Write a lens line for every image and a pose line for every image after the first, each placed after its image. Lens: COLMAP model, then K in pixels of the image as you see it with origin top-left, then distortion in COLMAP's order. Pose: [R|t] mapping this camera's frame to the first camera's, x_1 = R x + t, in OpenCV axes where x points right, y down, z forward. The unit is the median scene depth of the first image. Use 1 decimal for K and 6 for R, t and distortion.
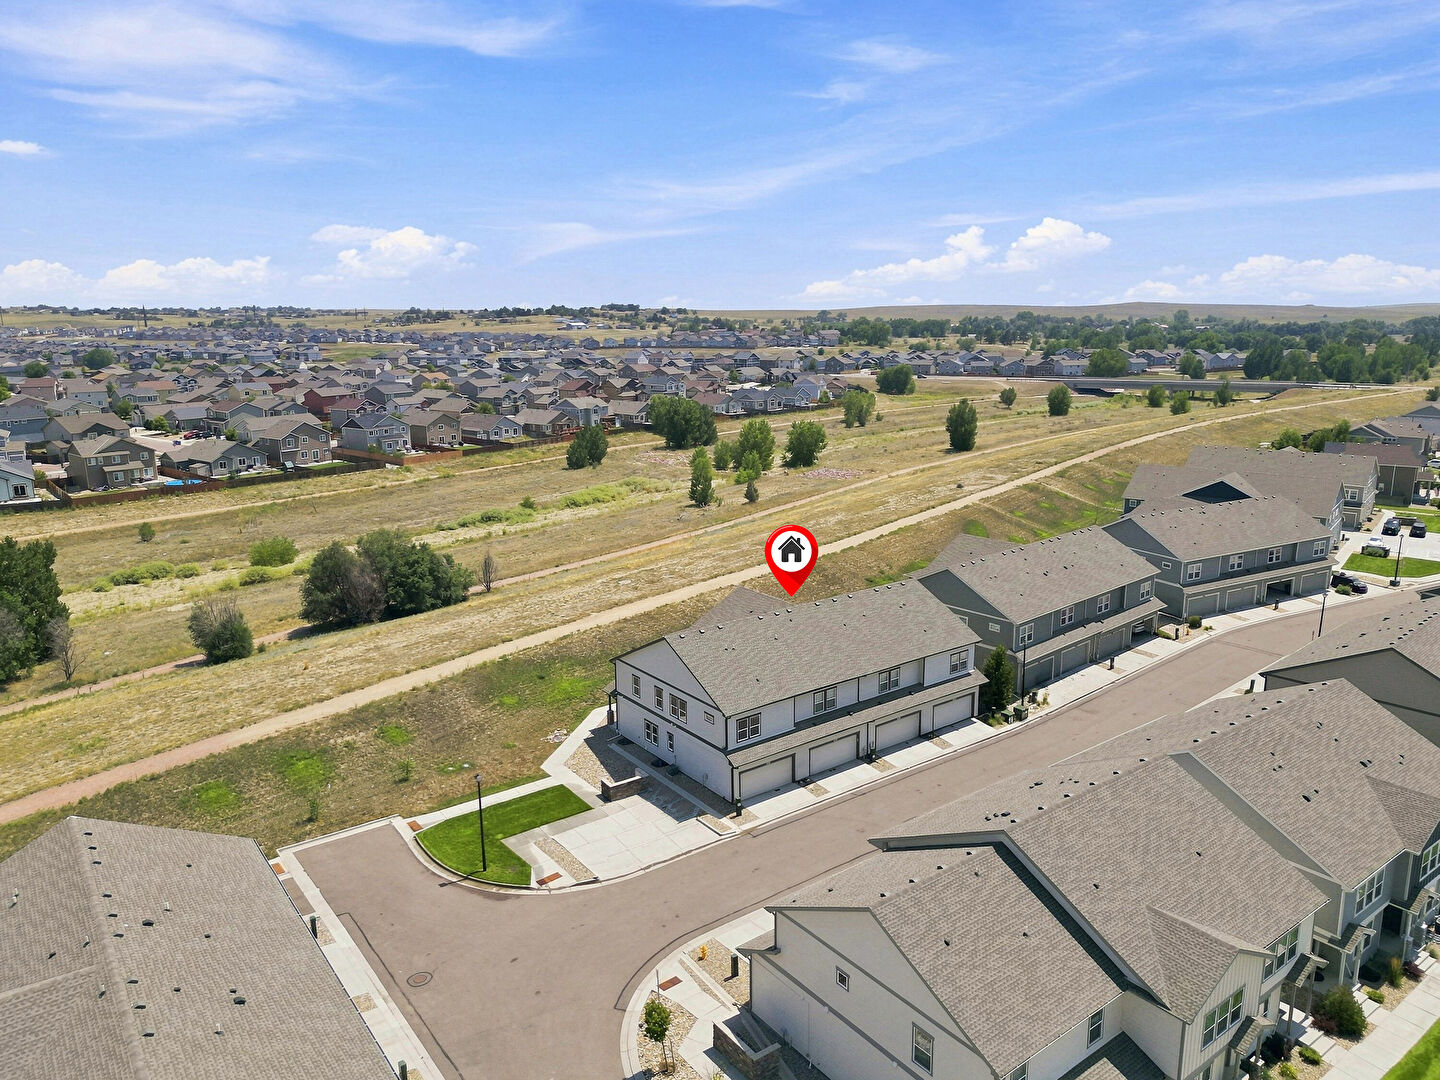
lens RADIAL K [[1028.0, 0, 721.5], [0, 1028.0, 528.5], [0, 0, 1]] dist [0.072940, -0.062899]
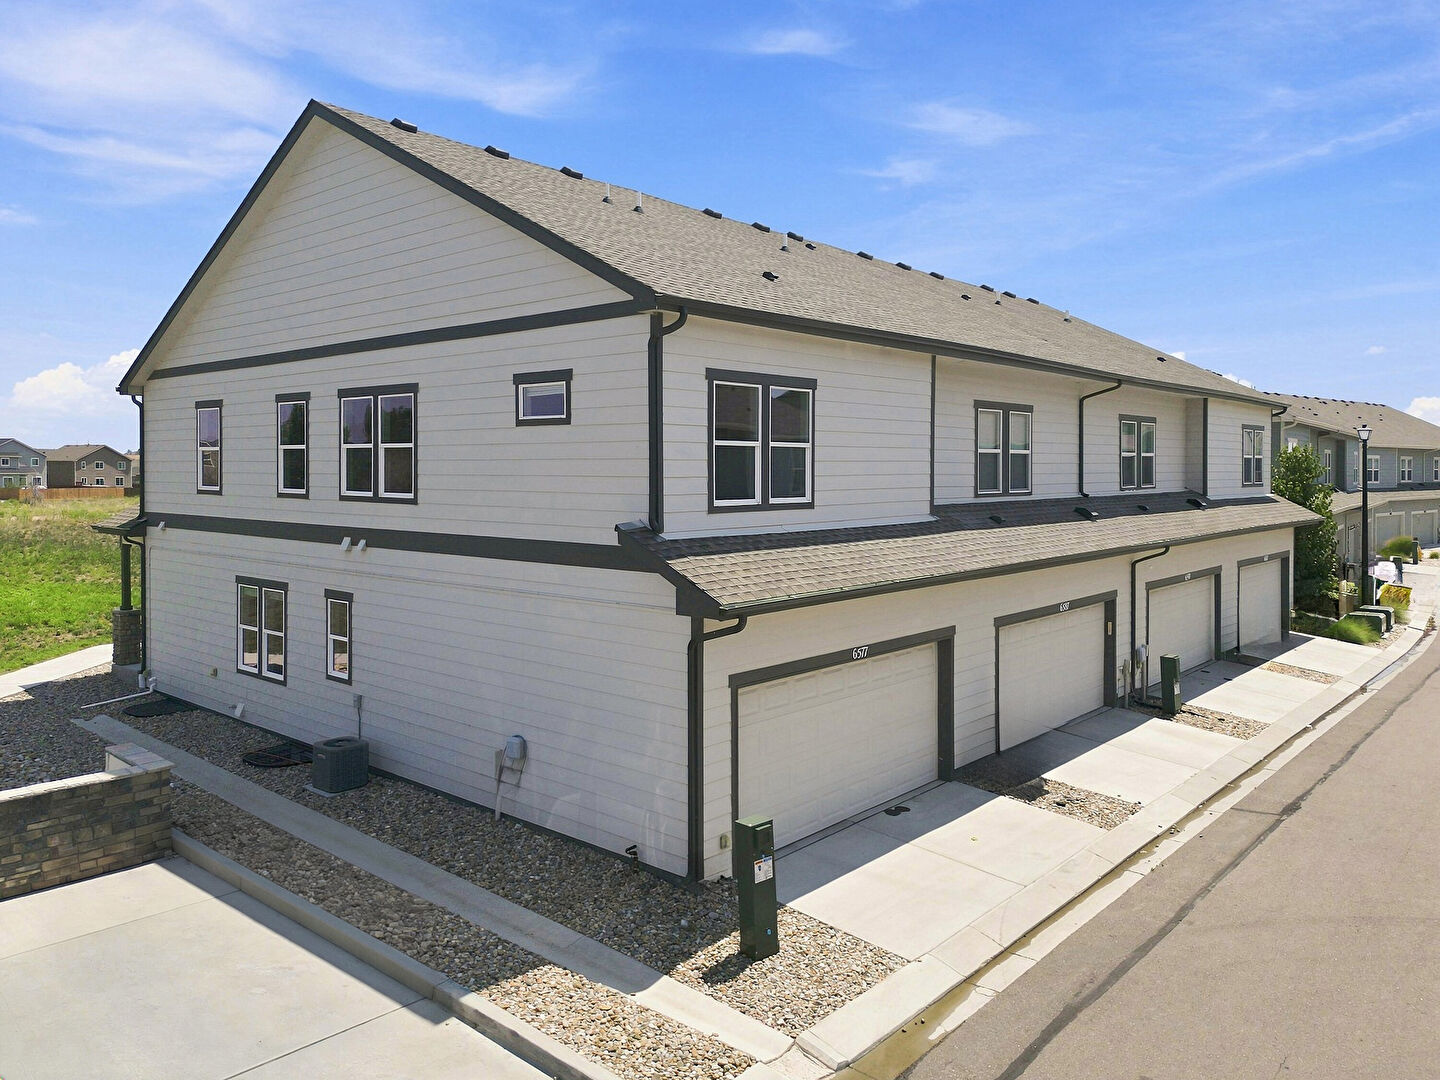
lens RADIAL K [[1028.0, 0, 705.0], [0, 1028.0, 492.8], [0, 0, 1]] dist [0.072940, -0.062899]
pose [[0.980993, 0.003948, 0.194005, -0.017097], [0.033211, 0.981626, -0.187905, 0.215536], [-0.191182, 0.190777, 0.962836, 0.757911]]
